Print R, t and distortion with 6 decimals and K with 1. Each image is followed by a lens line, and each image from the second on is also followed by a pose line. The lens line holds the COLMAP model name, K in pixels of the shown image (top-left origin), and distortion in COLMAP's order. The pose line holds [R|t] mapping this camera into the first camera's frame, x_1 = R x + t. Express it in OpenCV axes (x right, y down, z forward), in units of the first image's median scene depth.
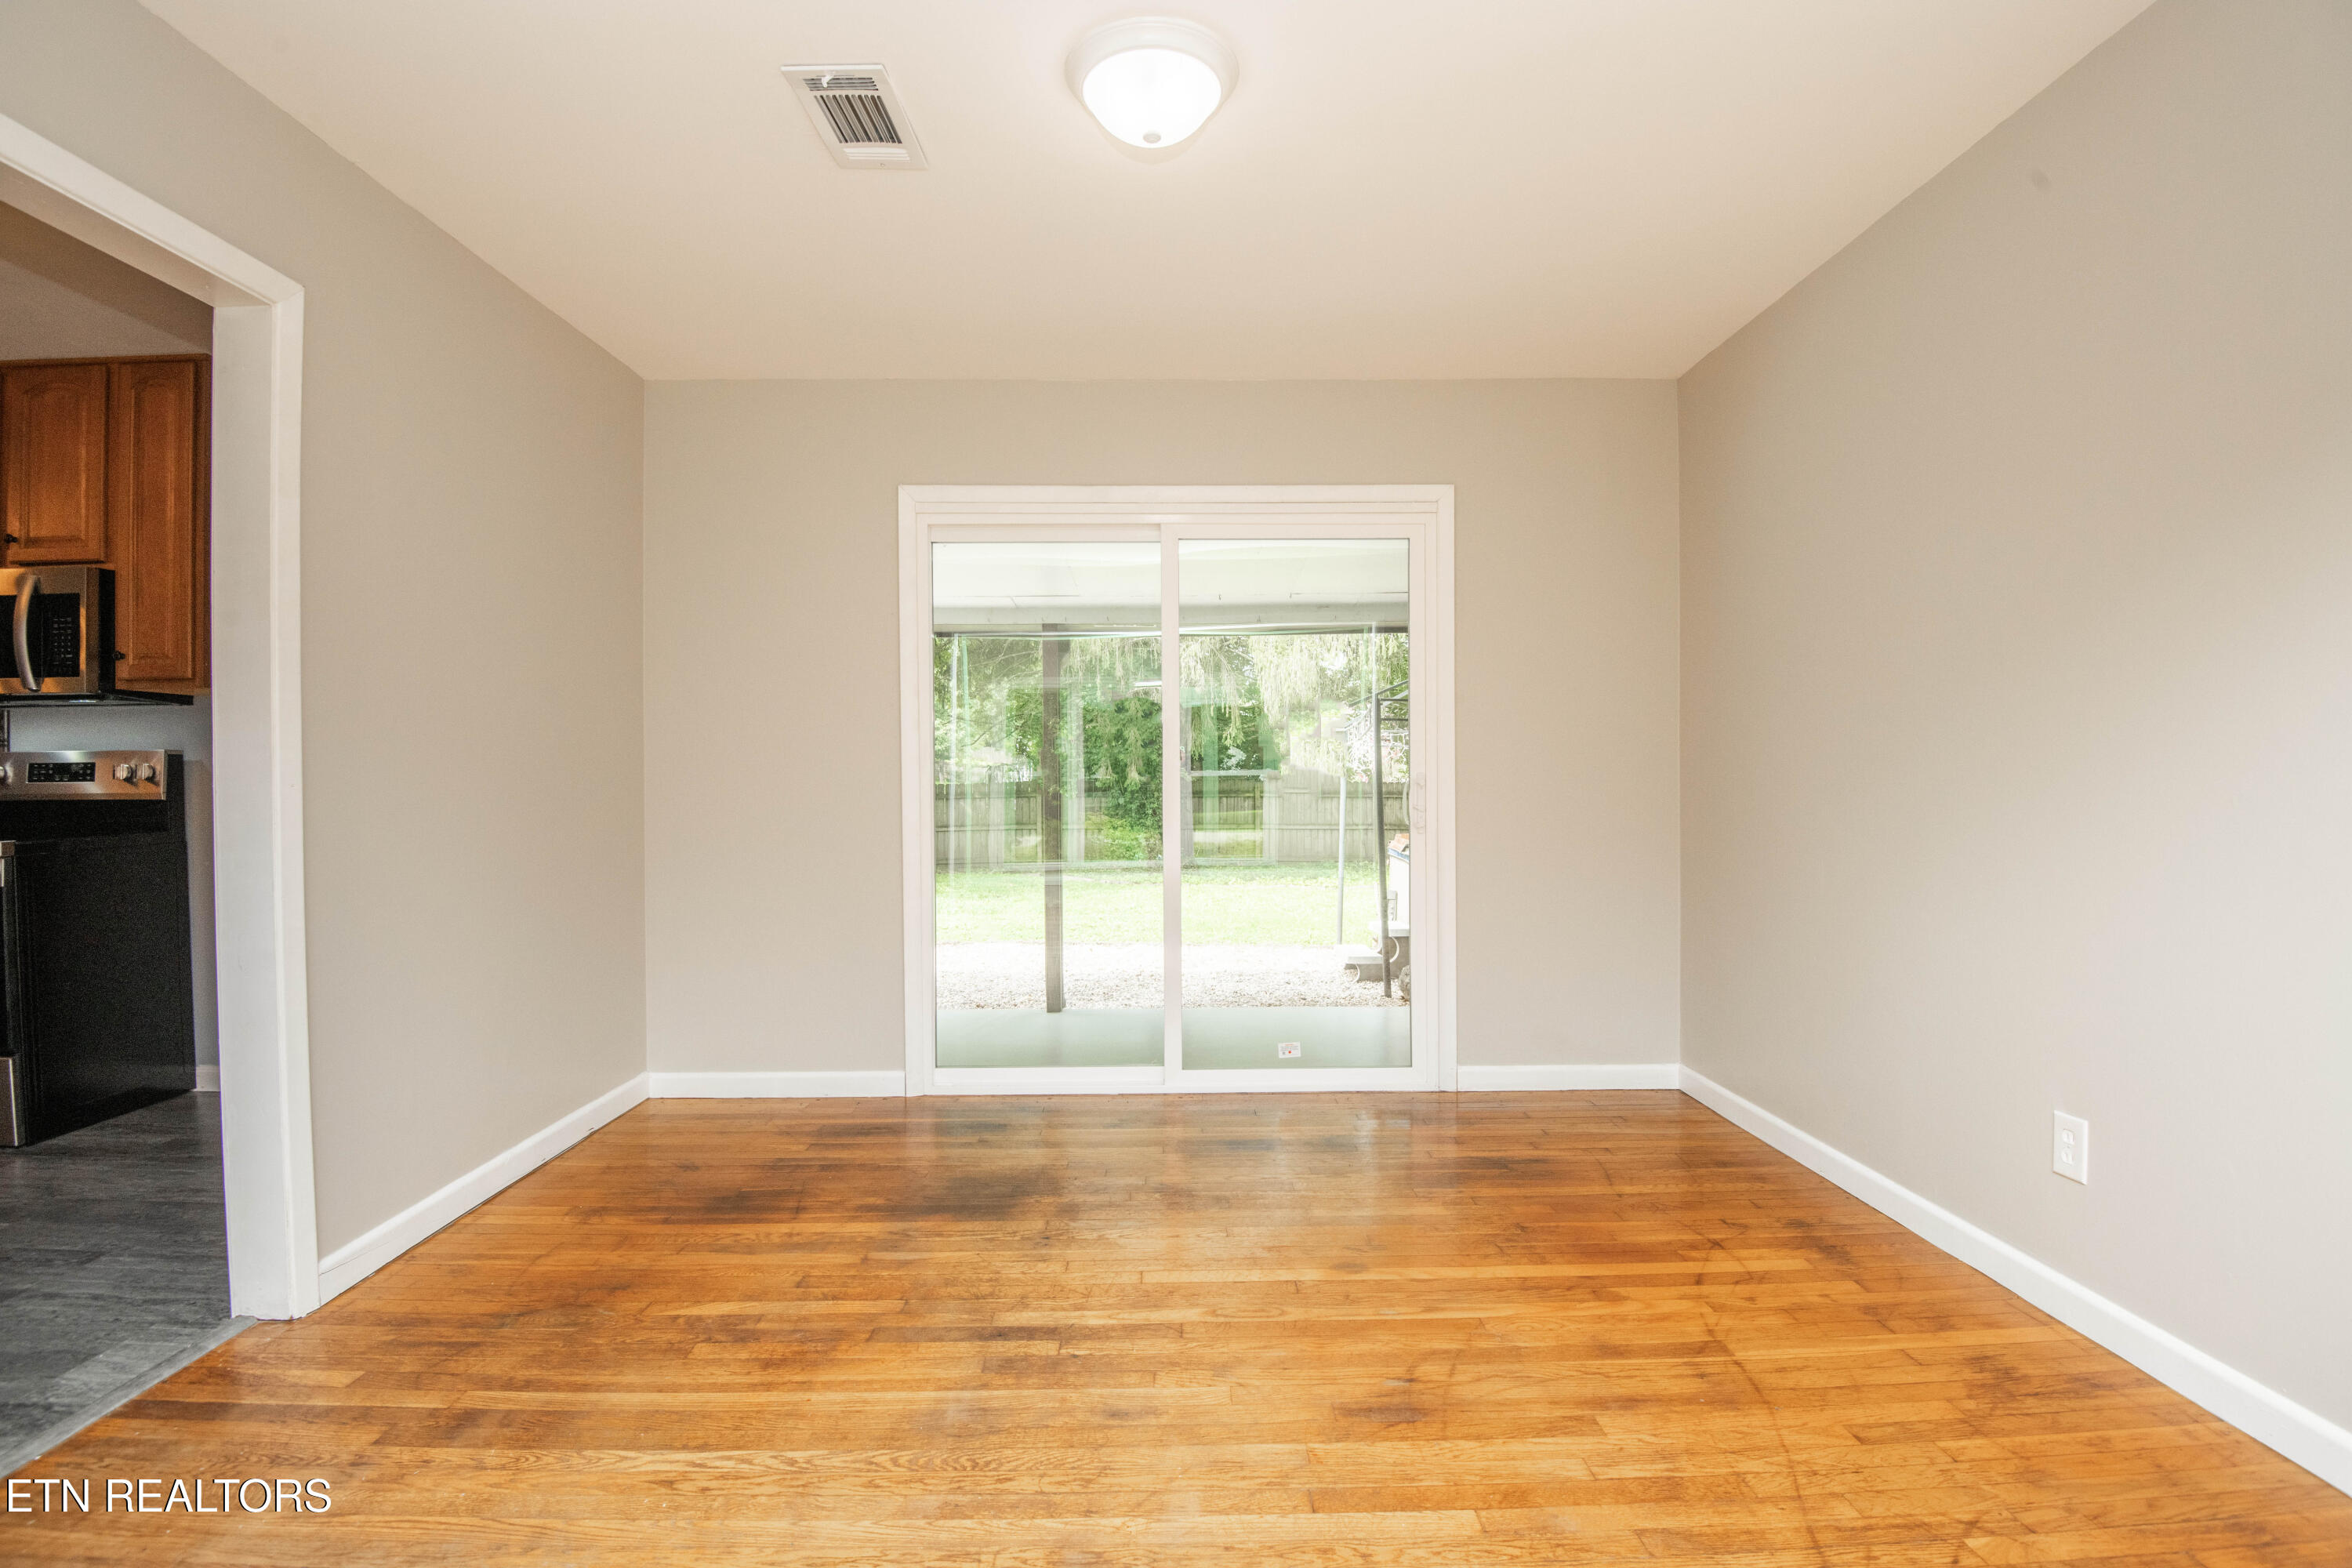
lens RADIAL K [[1087.2, 0, 1176.0], [0, 1087.2, 784.0], [0, 0, 1]] dist [-0.000780, -0.025949]
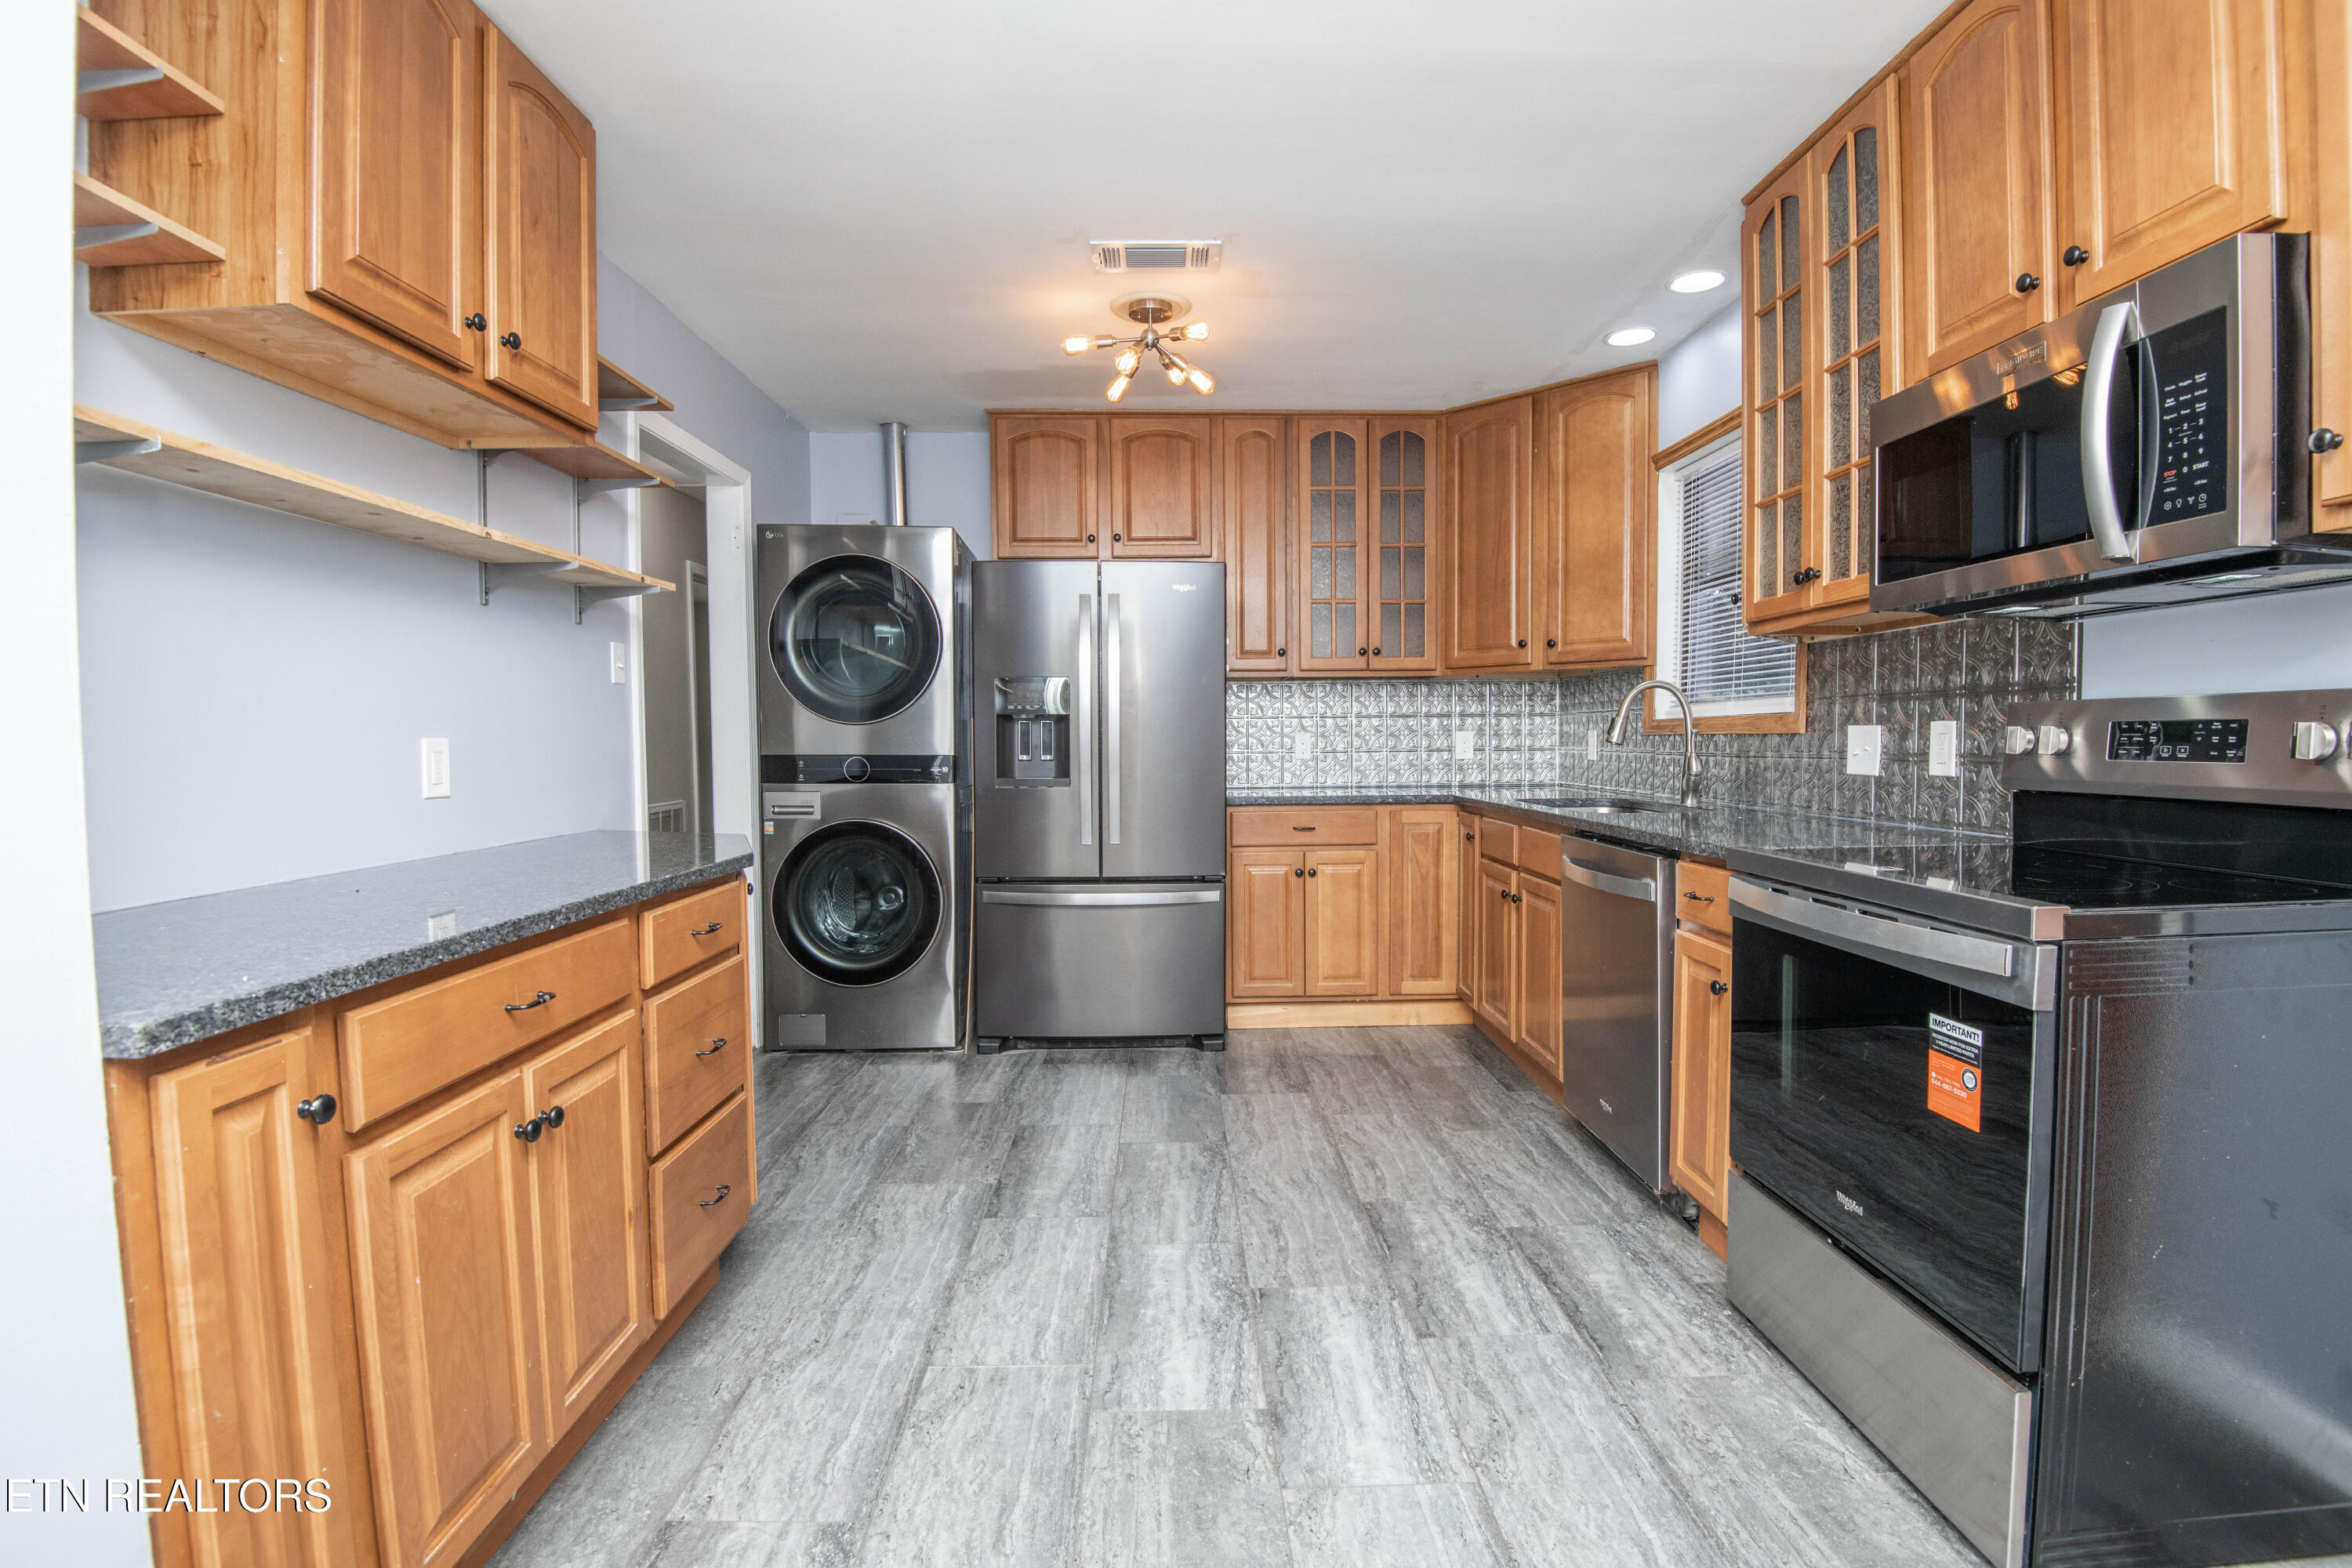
lens RADIAL K [[1087.2, 0, 1176.0], [0, 1087.2, 784.0], [0, 0, 1]] dist [-0.000780, -0.025949]
pose [[-0.005214, 0.040691, -0.999158, -0.606087], [-0.021577, 0.998935, 0.040795, -0.000905], [0.999754, 0.021771, -0.004330, 0.577558]]
